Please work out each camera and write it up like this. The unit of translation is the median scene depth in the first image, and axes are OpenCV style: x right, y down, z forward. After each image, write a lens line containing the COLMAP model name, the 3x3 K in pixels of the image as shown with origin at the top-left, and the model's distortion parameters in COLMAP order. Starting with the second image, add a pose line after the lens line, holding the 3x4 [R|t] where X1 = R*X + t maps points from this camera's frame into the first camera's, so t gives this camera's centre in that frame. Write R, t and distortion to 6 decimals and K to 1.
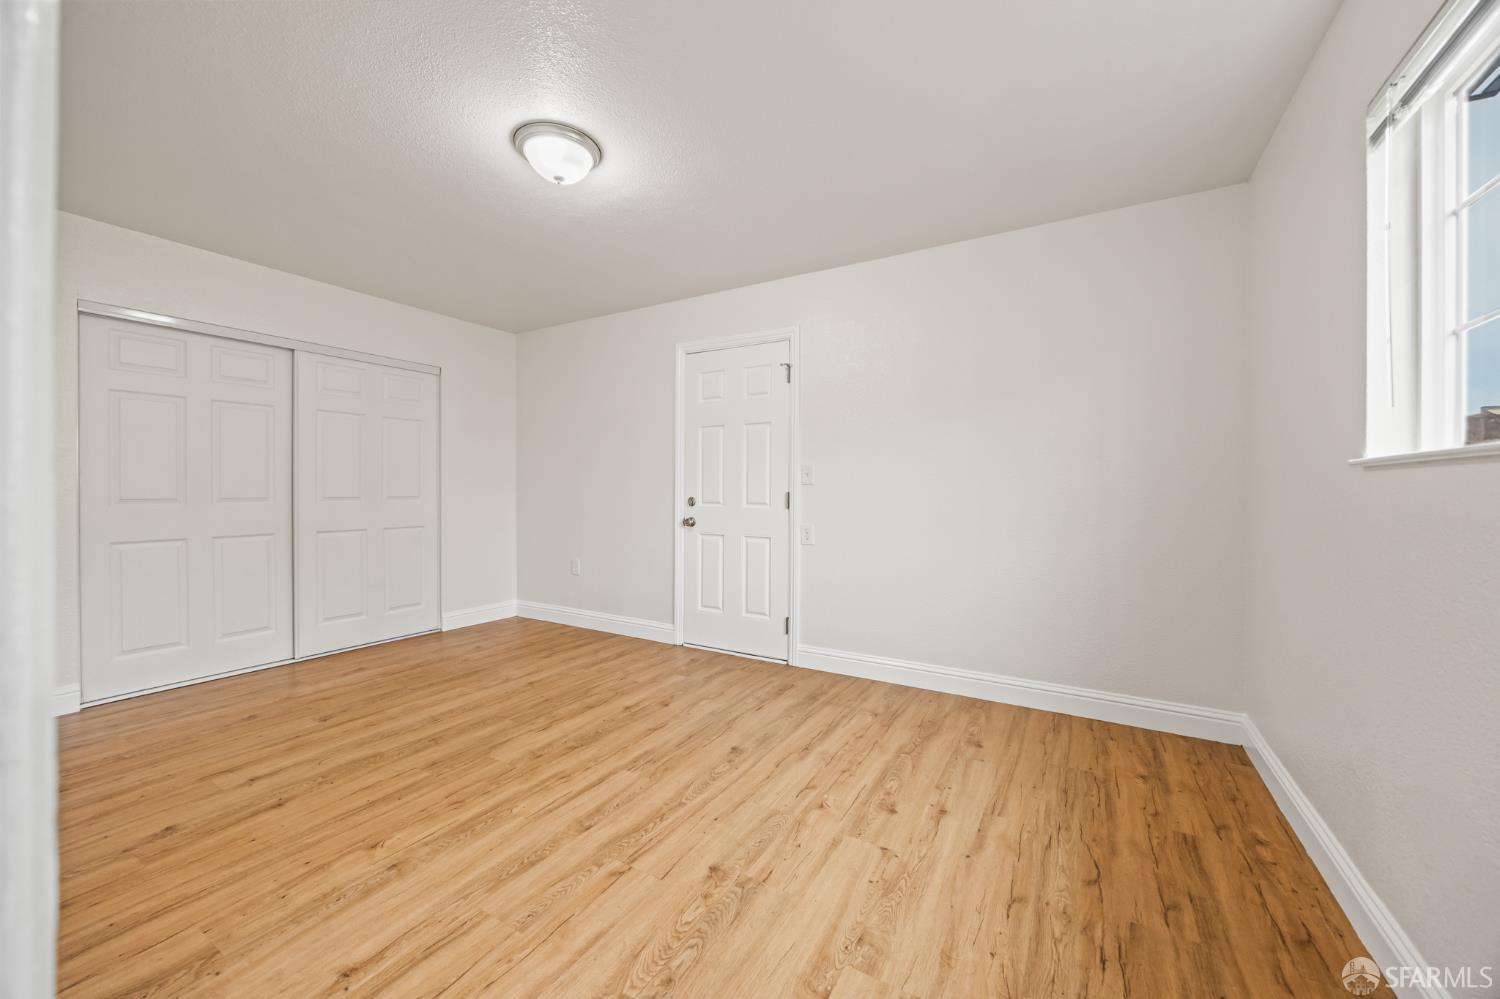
lens RADIAL K [[601.4, 0, 750.0], [0, 601.4, 499.5], [0, 0, 1]] dist [-0.006205, 0.000196]
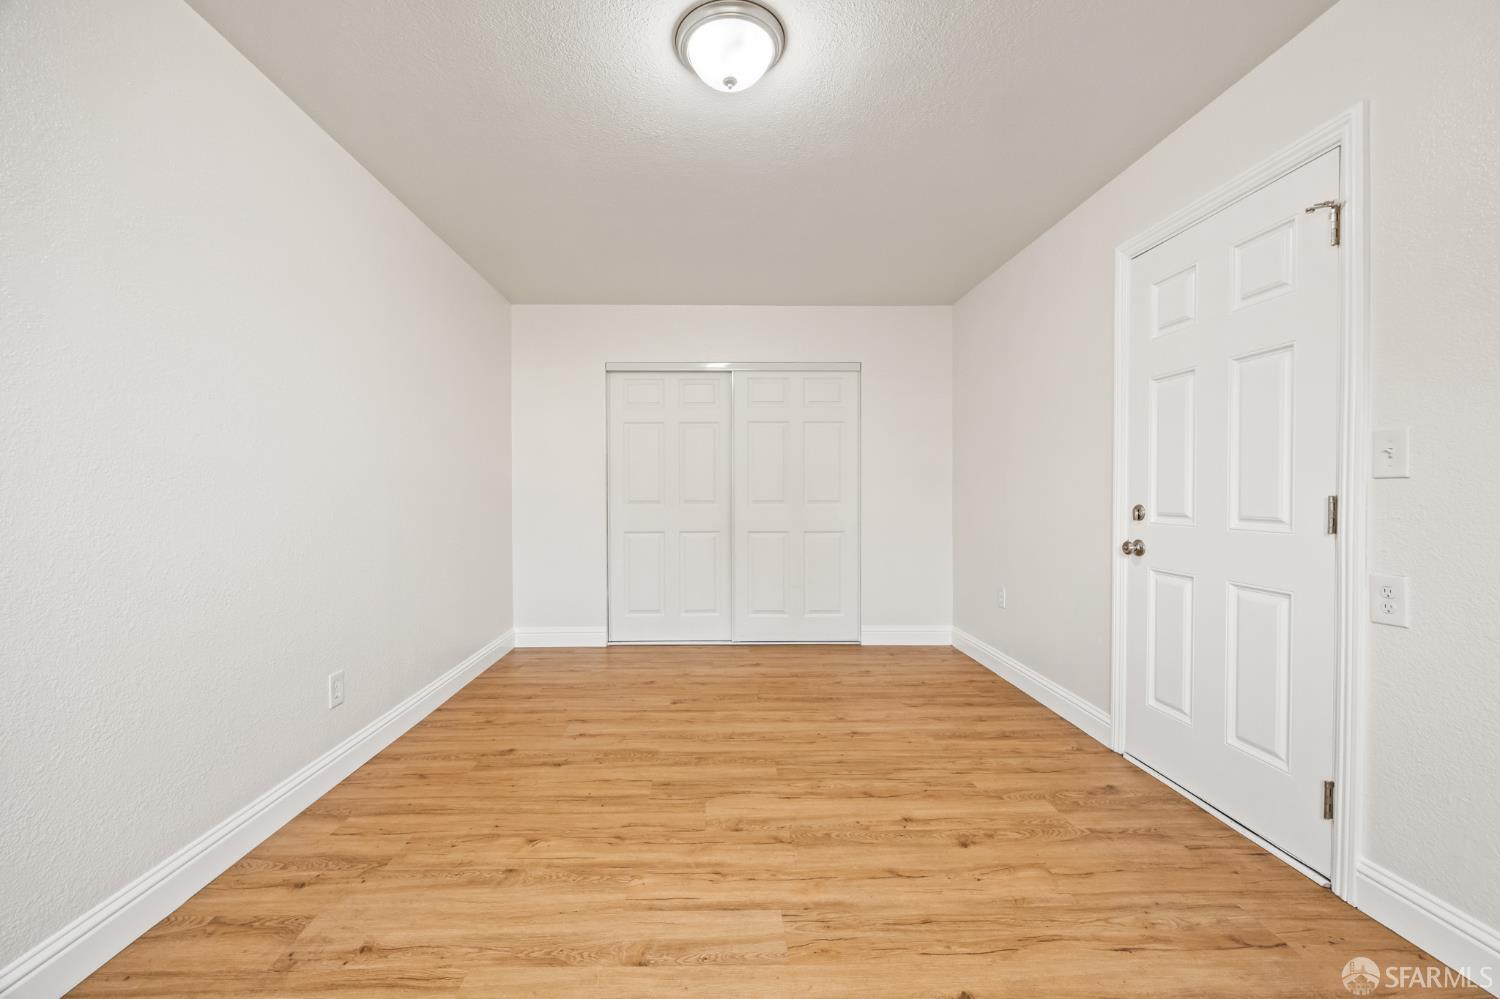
lens RADIAL K [[601.4, 0, 750.0], [0, 601.4, 499.5], [0, 0, 1]] dist [-0.006205, 0.000196]
pose [[0.499002, 0.006095, -0.866580, 0.282526], [-0.011534, 0.999933, 0.000391, -0.006407], [0.866524, 0.009800, 0.499039, 0.512500]]
